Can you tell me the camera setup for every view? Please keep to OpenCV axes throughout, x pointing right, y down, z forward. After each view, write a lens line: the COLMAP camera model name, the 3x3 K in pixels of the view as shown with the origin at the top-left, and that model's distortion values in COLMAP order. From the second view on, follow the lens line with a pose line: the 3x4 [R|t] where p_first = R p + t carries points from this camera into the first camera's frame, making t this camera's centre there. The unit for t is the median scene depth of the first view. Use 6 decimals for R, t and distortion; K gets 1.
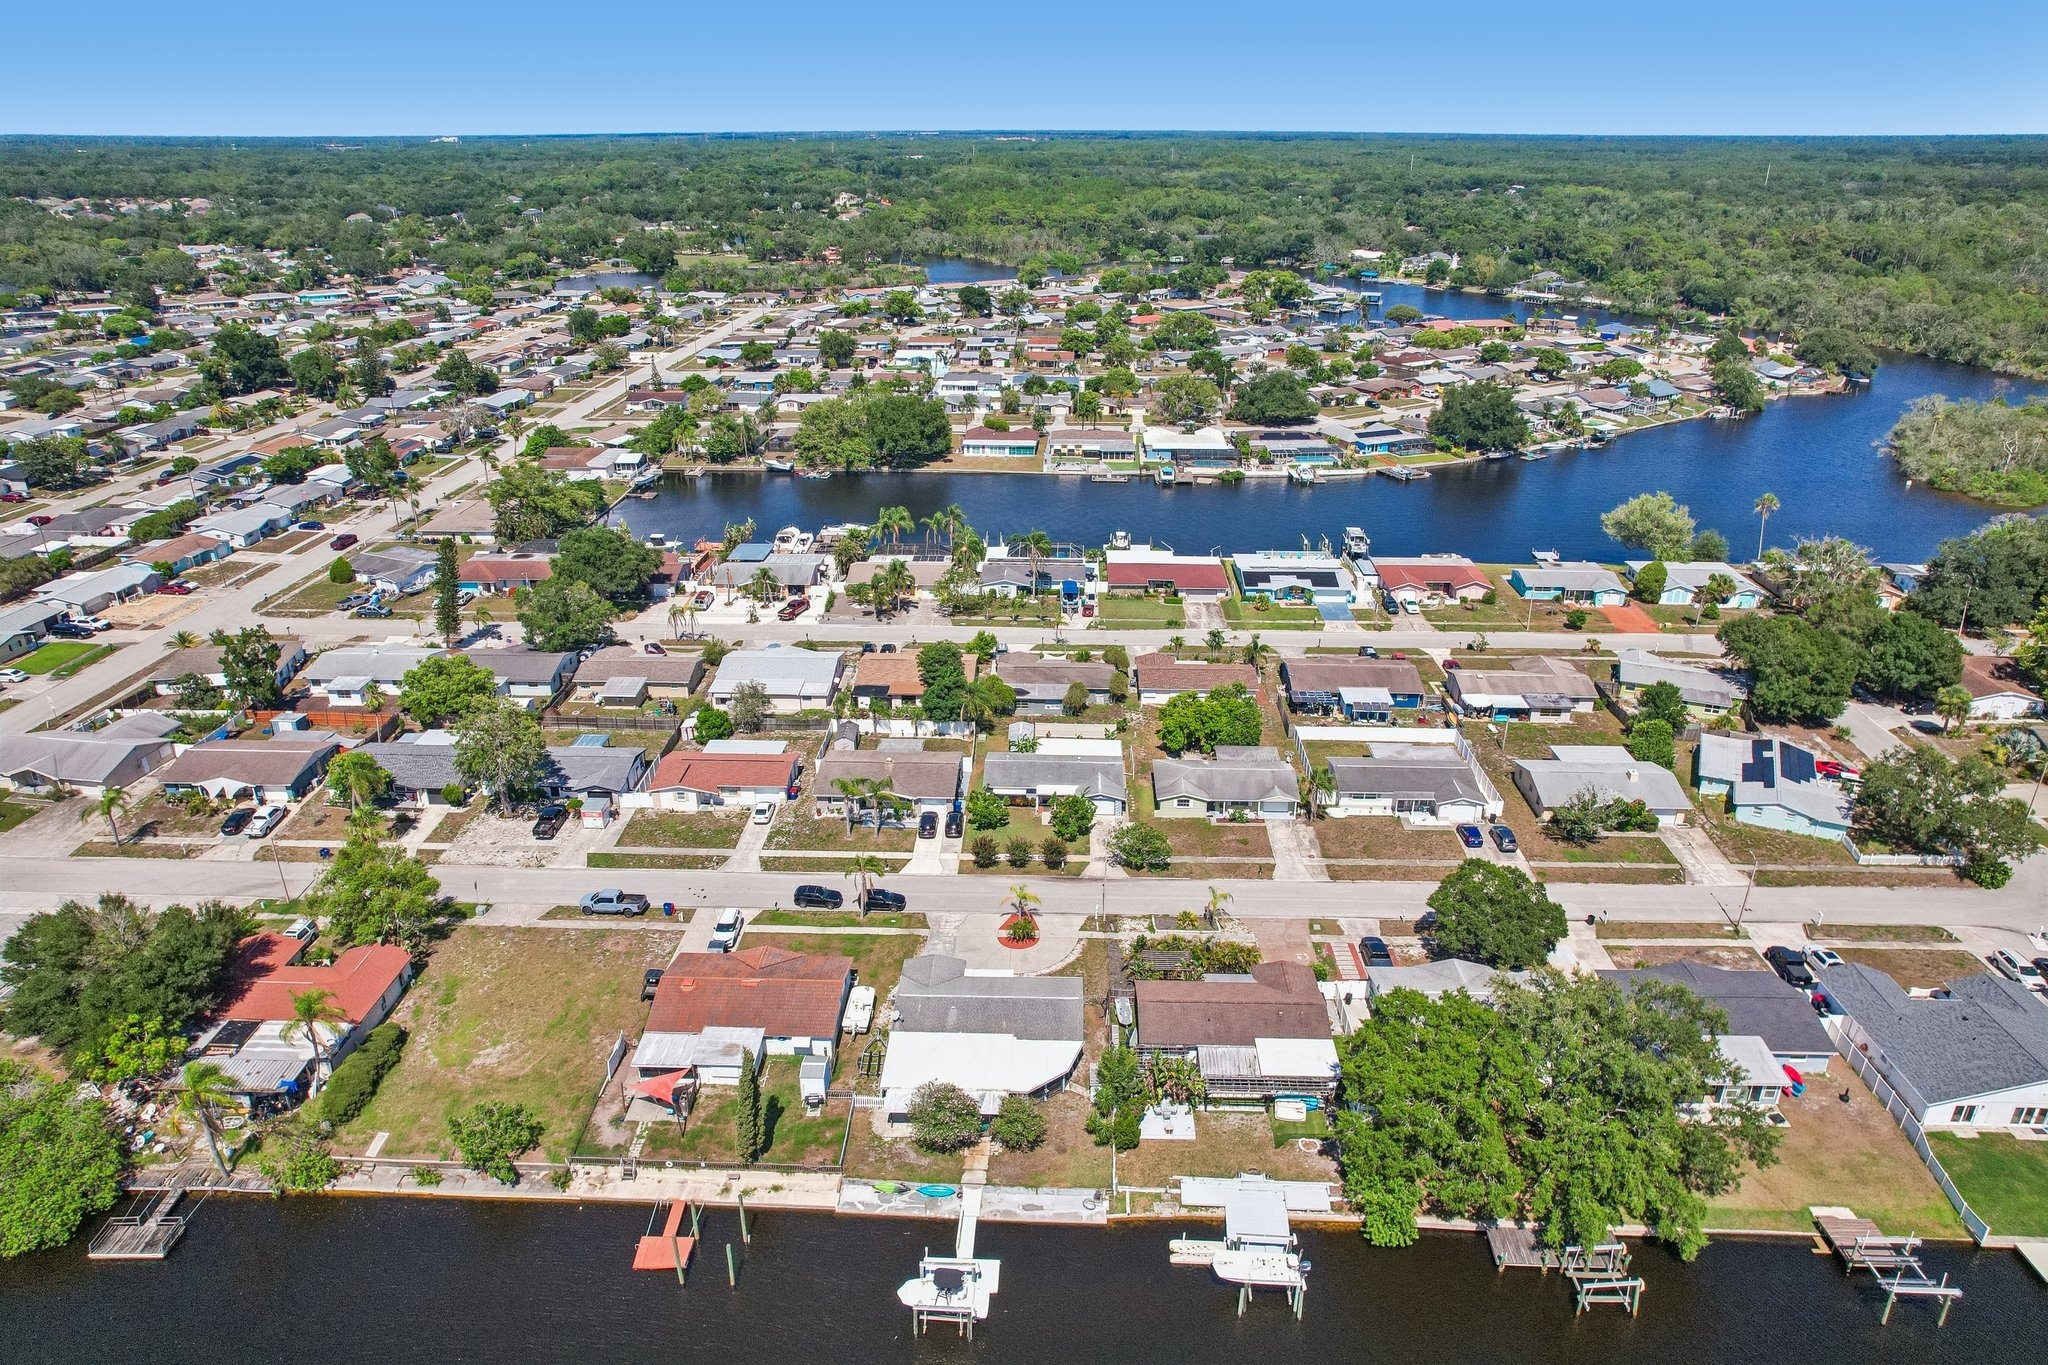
lens RADIAL K [[1336.2, 0, 1024.0], [0, 1336.2, 682.5], [0, 0, 1]] dist [-0.049417, 0.001982]
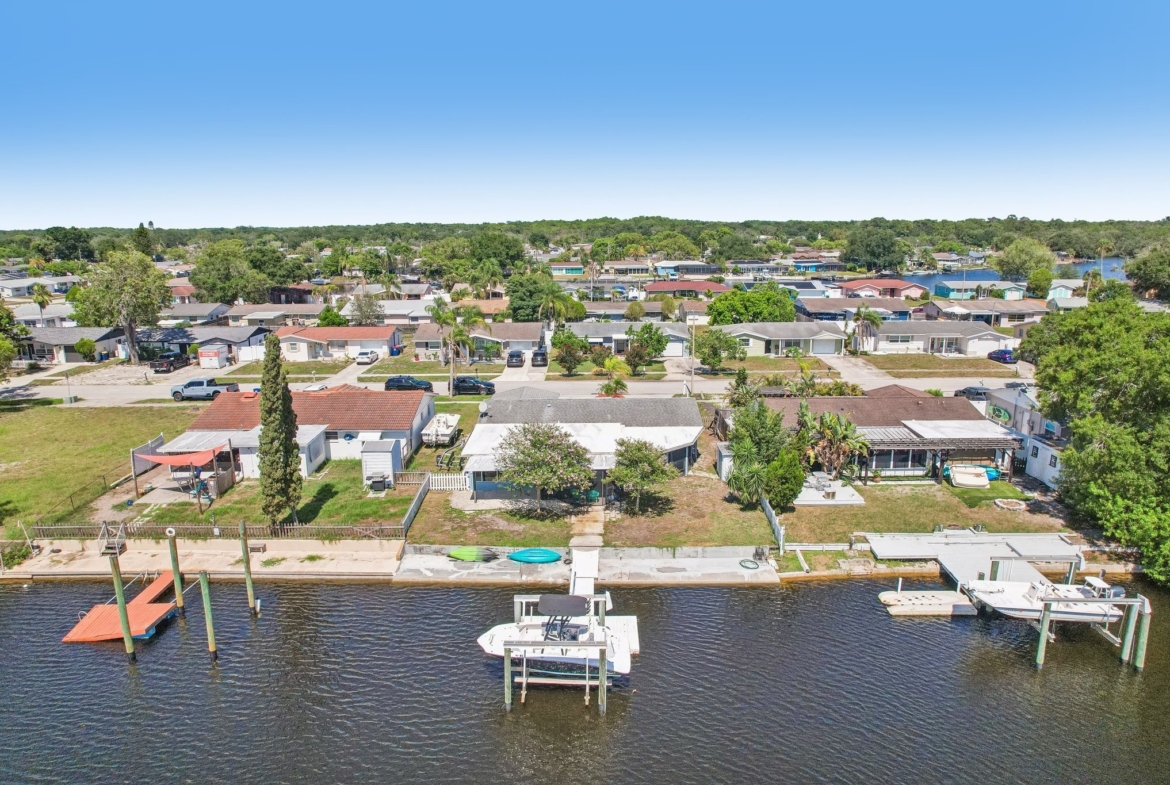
lens RADIAL K [[761.0, 0, 585.9], [0, 761.0, 388.4], [0, 0, 1]] dist [-0.072001, 0.070689]
pose [[0.999432, -0.009913, 0.032221, -0.048114], [0.016168, 0.979637, -0.200126, 0.356097], [-0.029581, 0.200533, 0.979240, 0.545264]]
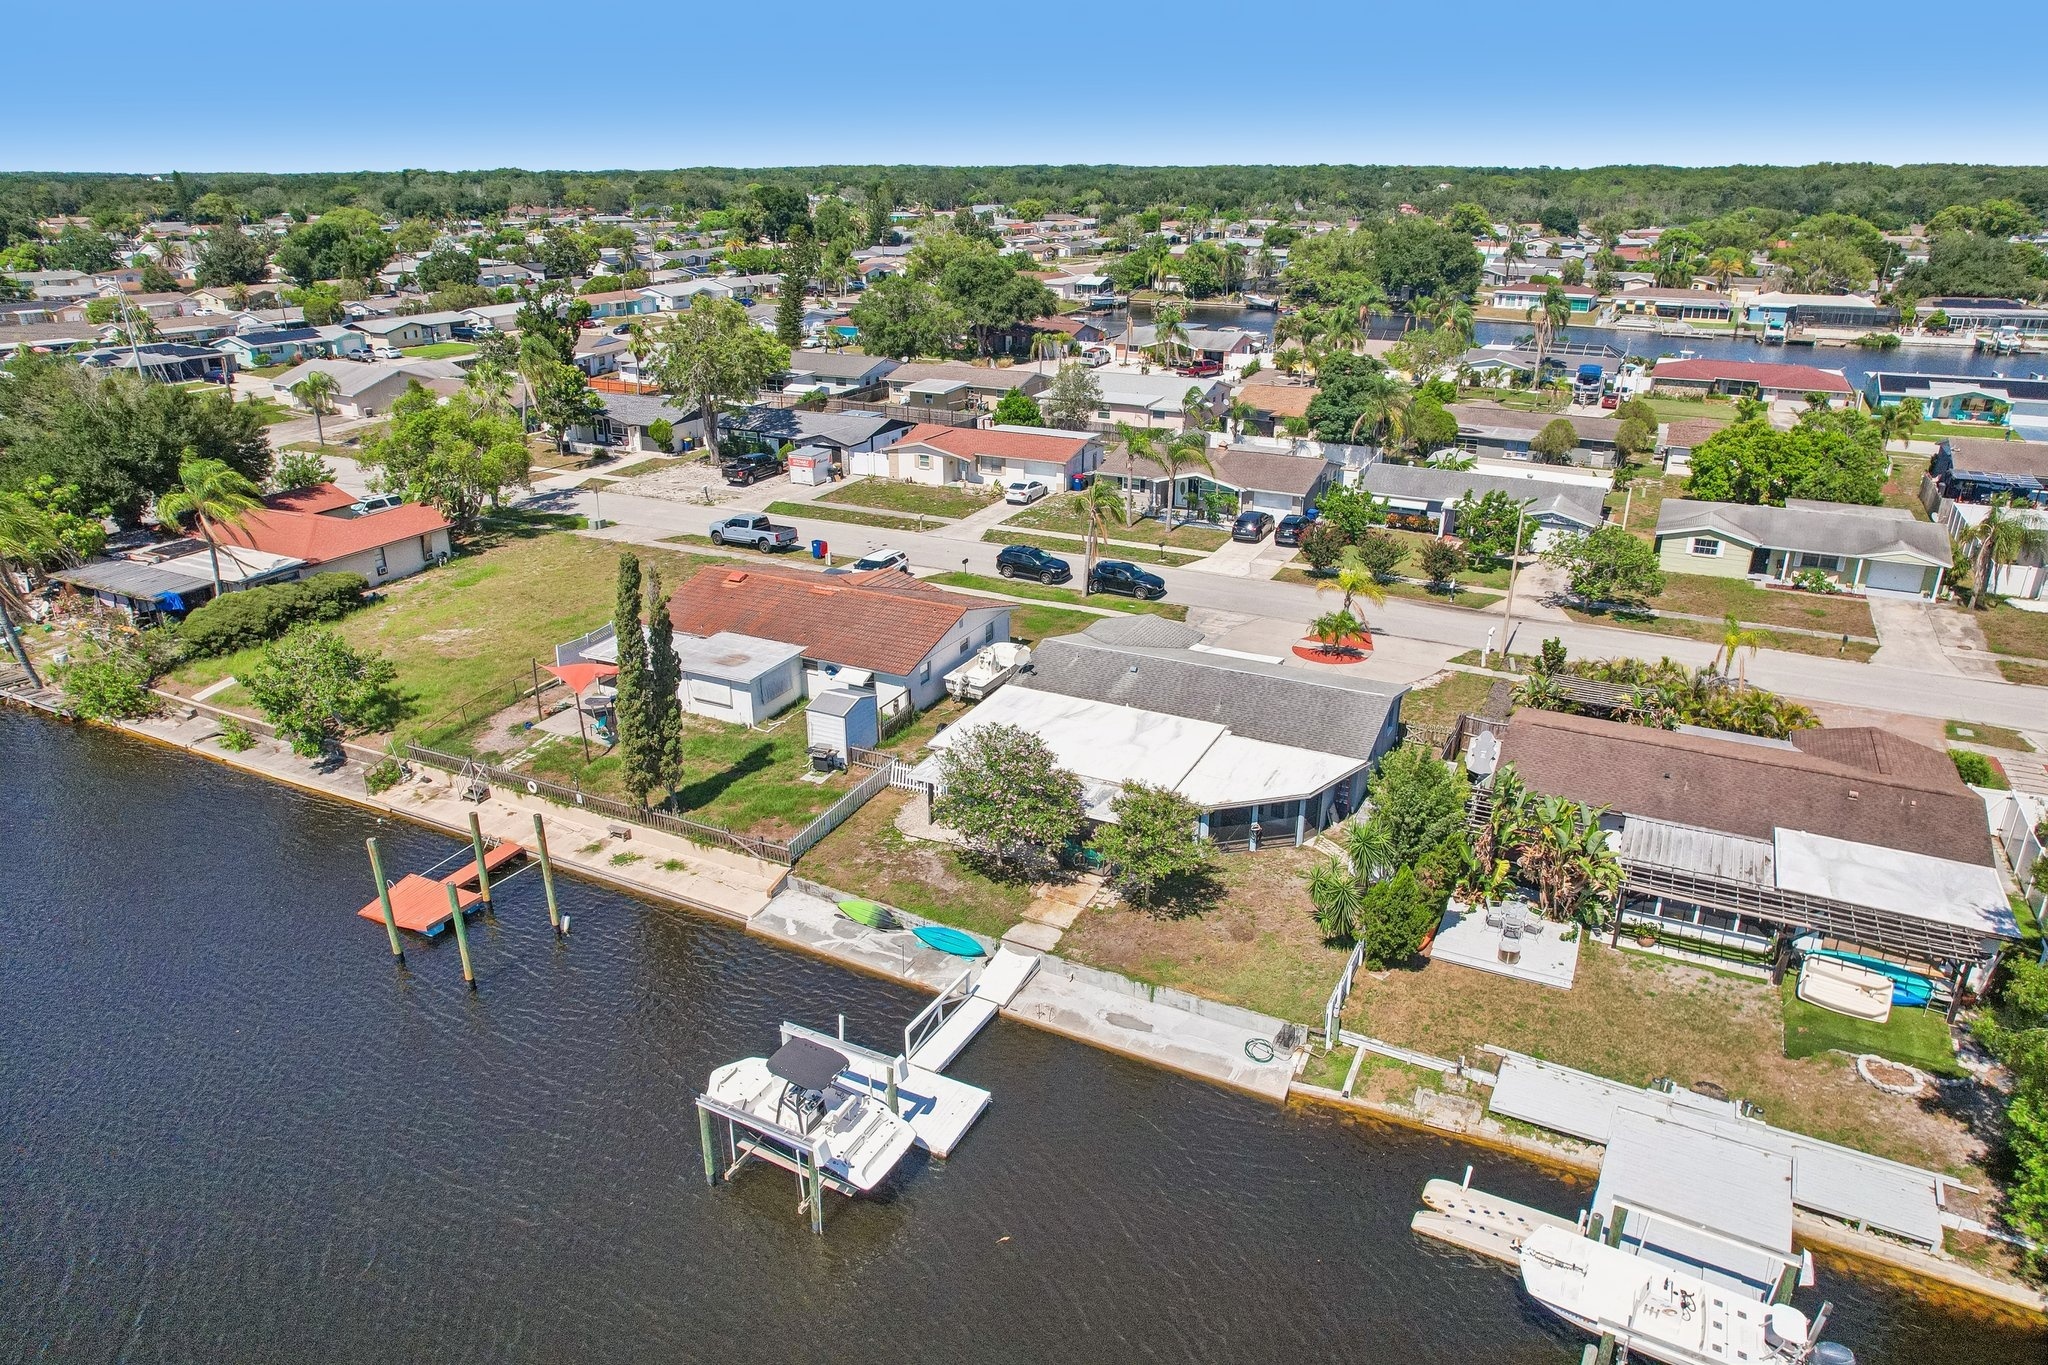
lens RADIAL K [[1332.1, 0, 1025.6], [0, 1332.1, 675.4], [0, 0, 1]] dist [-0.072001, 0.070689]
pose [[0.907555, 0.154381, -0.390527, 0.117791], [-0.170446, 0.985345, -0.006583, 0.274584], [0.383787, 0.072538, 0.920568, 0.546325]]
